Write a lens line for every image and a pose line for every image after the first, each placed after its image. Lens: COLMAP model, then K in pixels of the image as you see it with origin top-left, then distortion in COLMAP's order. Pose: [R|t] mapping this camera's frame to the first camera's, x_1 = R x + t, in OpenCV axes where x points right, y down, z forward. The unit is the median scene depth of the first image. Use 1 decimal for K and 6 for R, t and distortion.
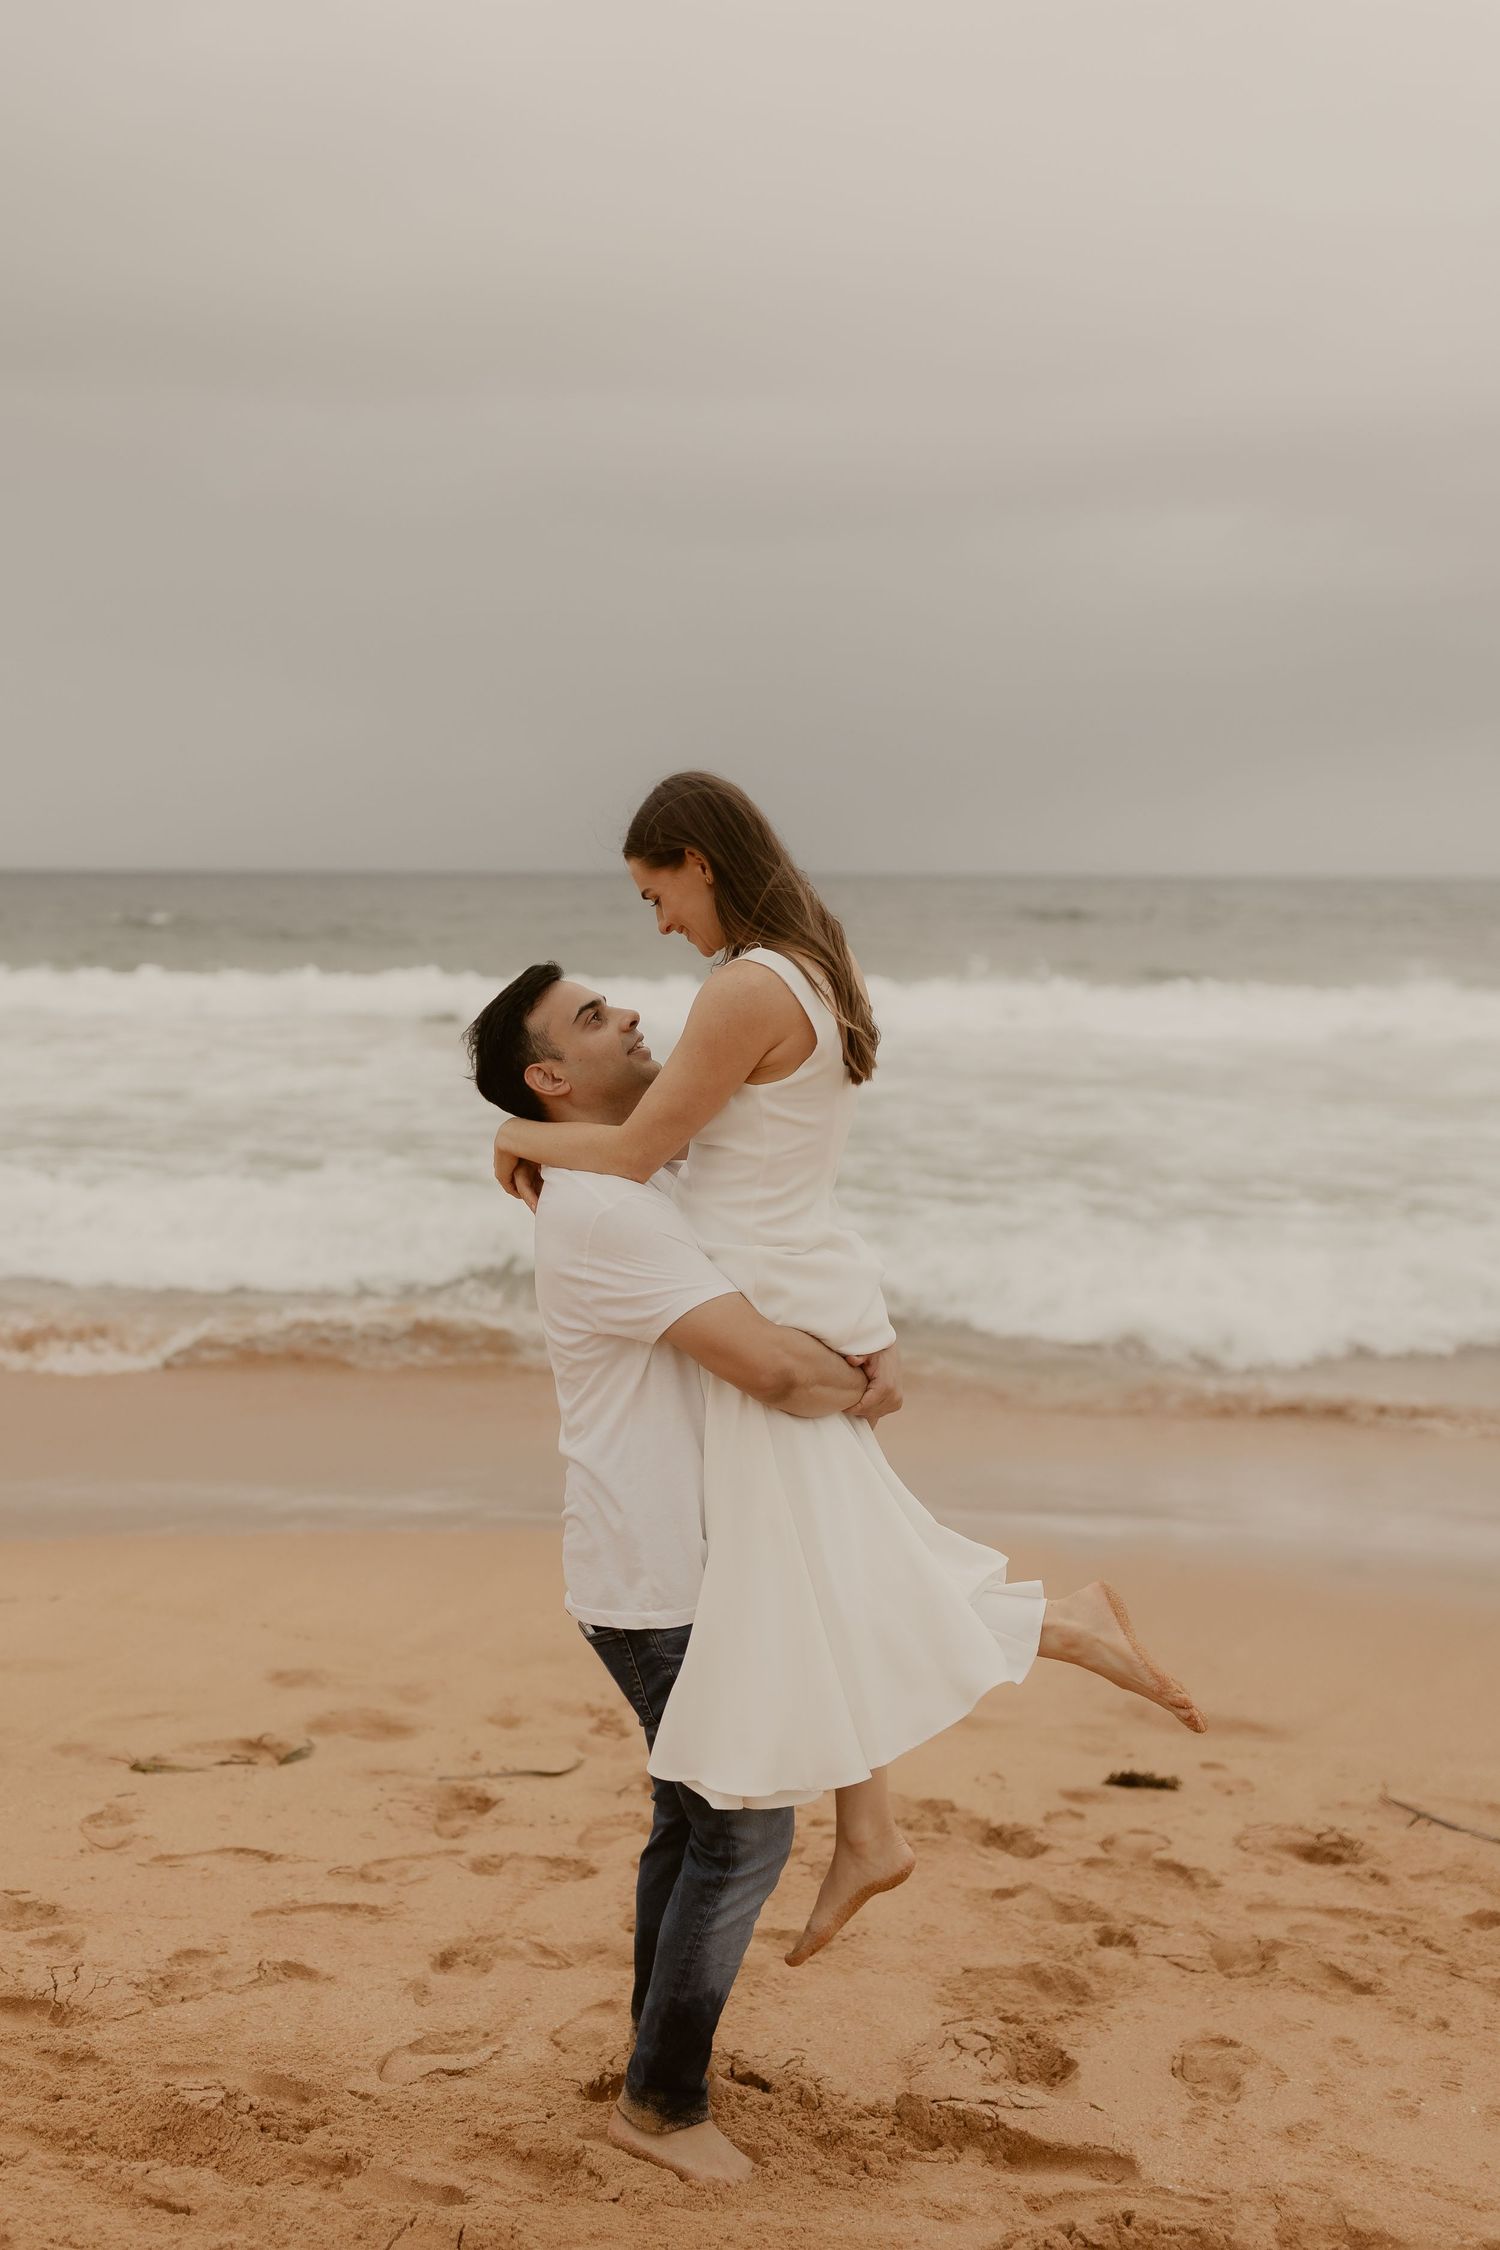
lens RADIAL K [[2831.2, 0, 750.0], [0, 2831.2, 1125.0], [0, 0, 1]] dist [-0.015313, -0.031895]
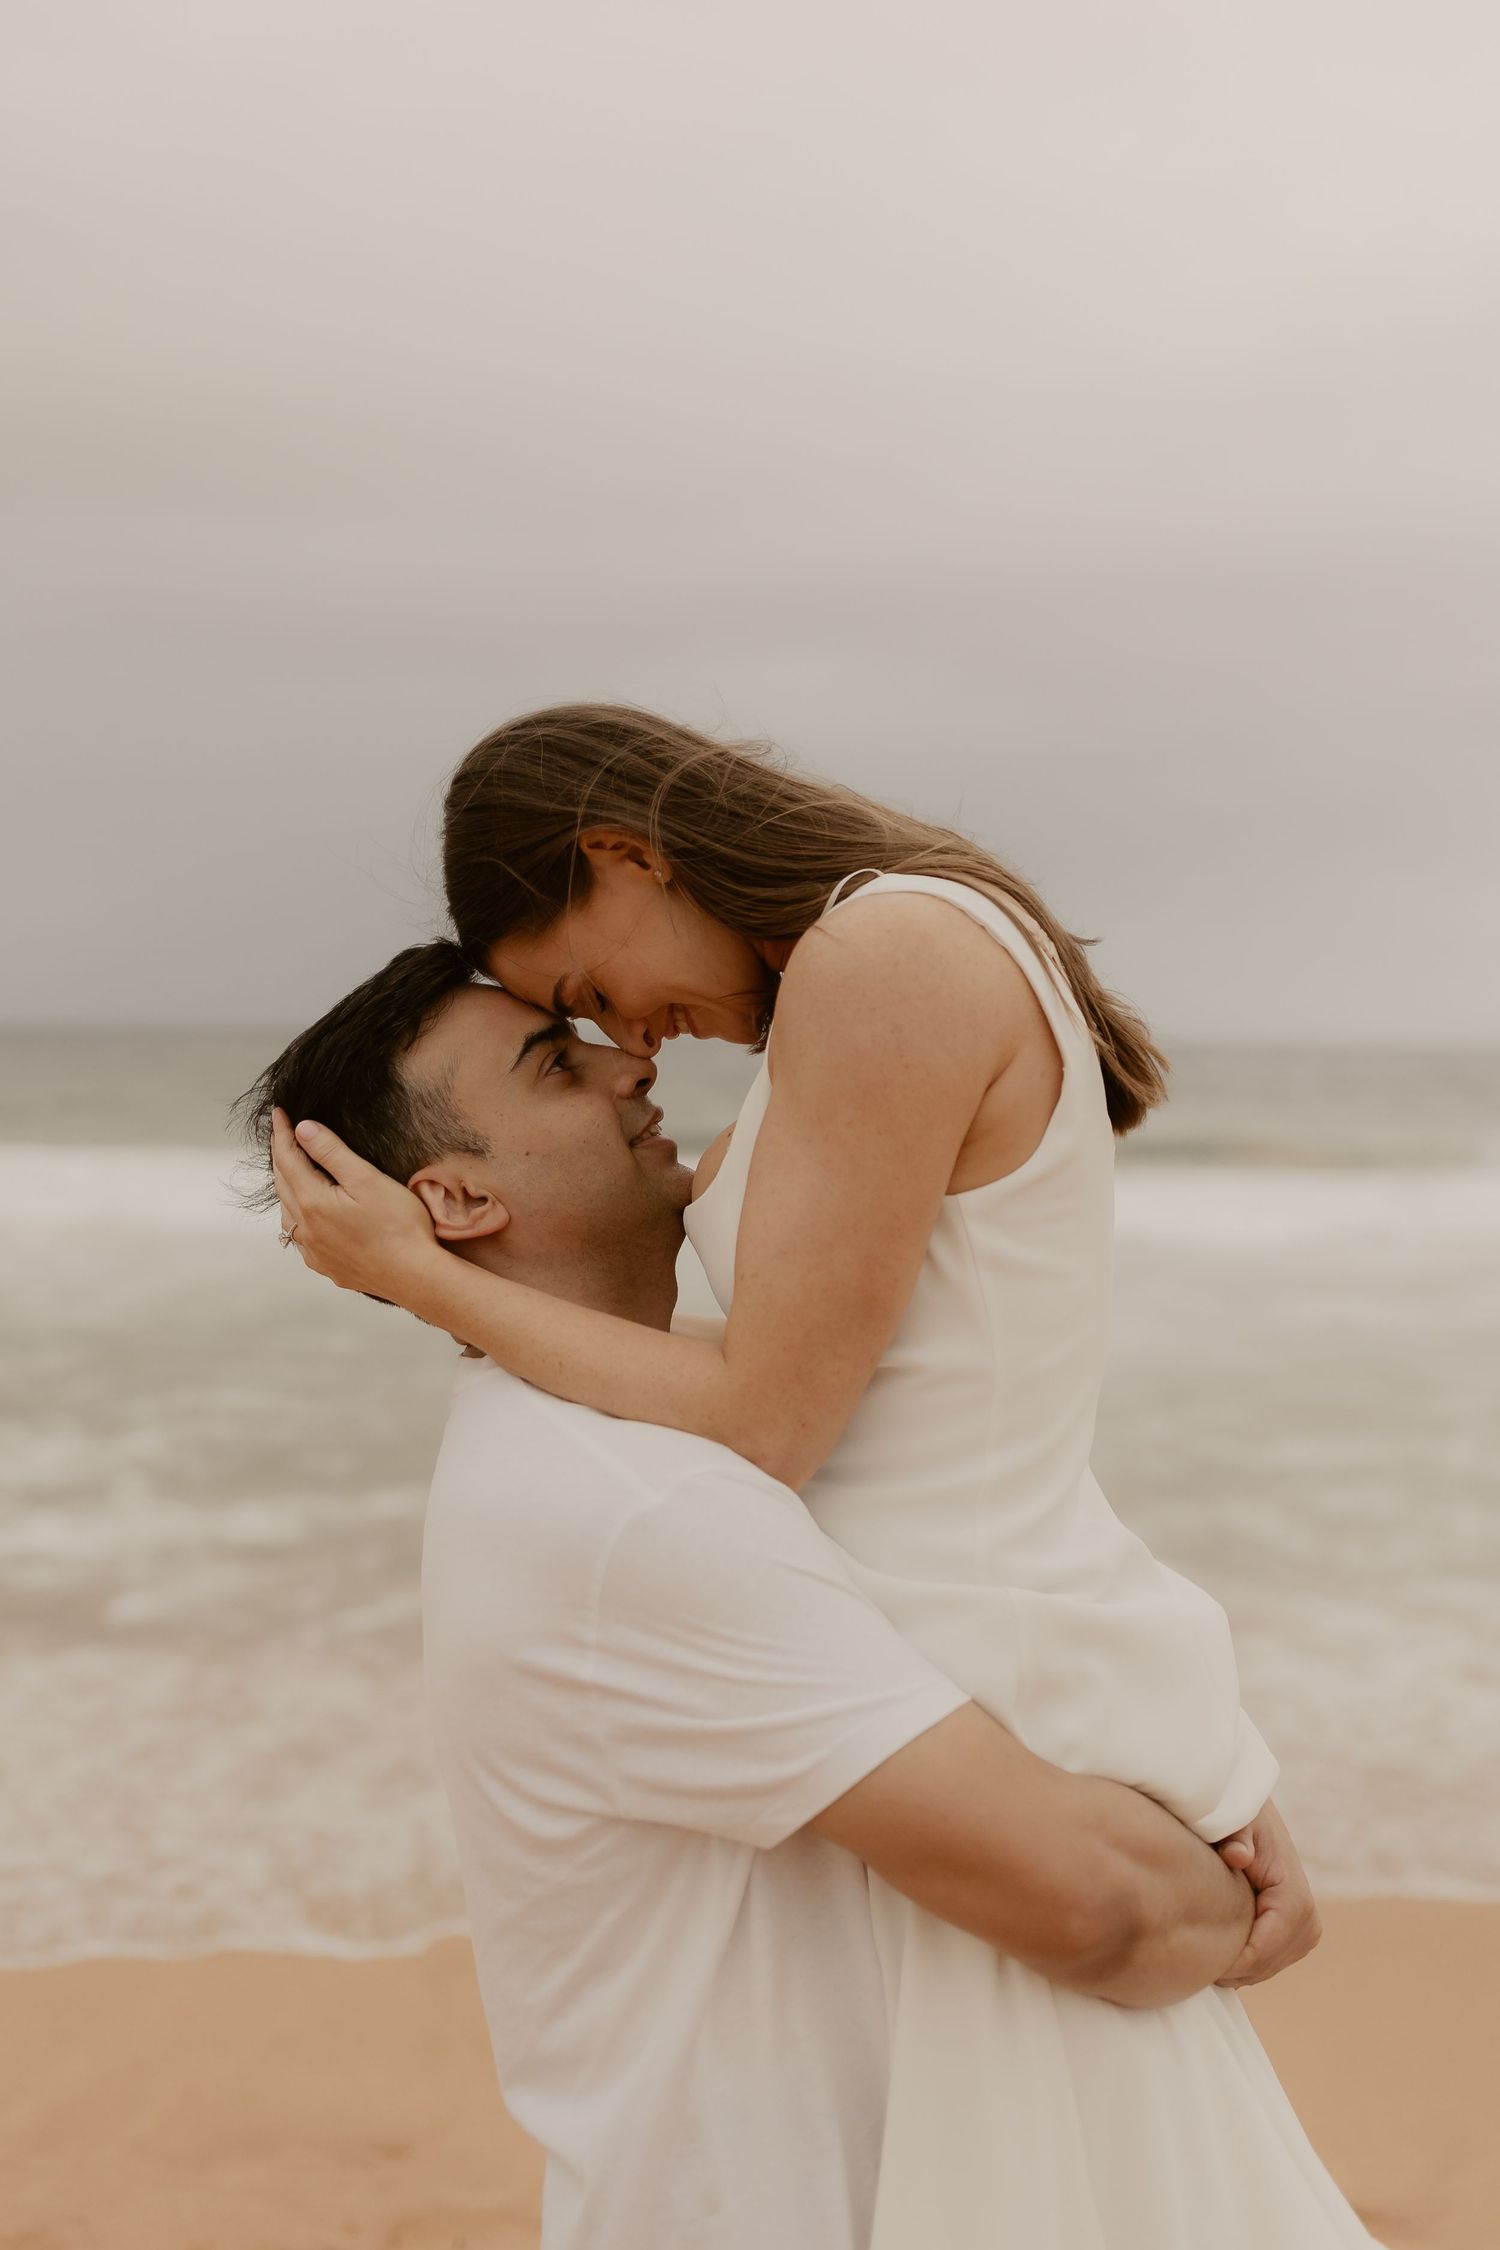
lens RADIAL K [[2831.2, 0, 750.0], [0, 2831.2, 1125.0], [0, 0, 1]] dist [-0.015313, -0.031895]
pose [[0.996285, -0.024688, 0.082505, -0.064030], [0.034975, 0.991457, -0.125661, 0.028815], [-0.078698, 0.128080, 0.988637, 0.595336]]
